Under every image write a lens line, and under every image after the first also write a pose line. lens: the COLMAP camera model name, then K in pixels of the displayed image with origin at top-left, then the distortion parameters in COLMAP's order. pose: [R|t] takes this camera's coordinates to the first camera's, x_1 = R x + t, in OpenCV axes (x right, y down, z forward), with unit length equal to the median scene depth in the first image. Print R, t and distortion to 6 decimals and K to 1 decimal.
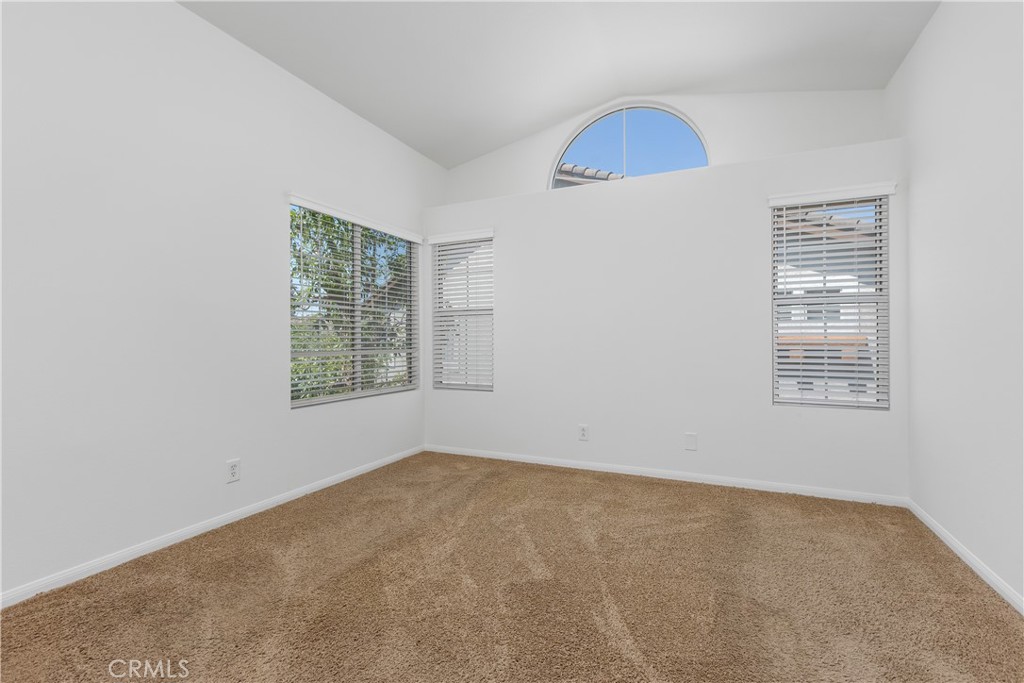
lens RADIAL K [[455.0, 0, 512.0], [0, 455.0, 341.5], [0, 0, 1]] dist [0.034456, 0.000034]
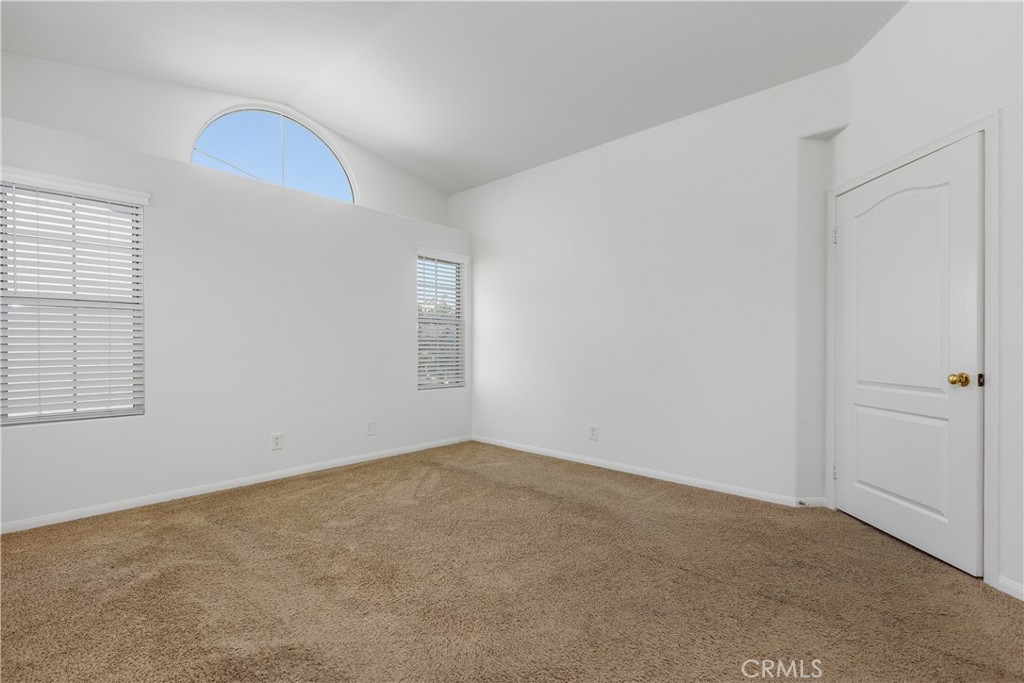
lens RADIAL K [[459.5, 0, 512.0], [0, 459.5, 341.5], [0, 0, 1]] dist [0.001215, -0.000030]
pose [[0.315904, 0.010711, 0.948731, -0.754619], [-0.007476, 0.999933, -0.008800, -0.010105], [-0.948762, -0.004313, 0.315963, 0.263386]]
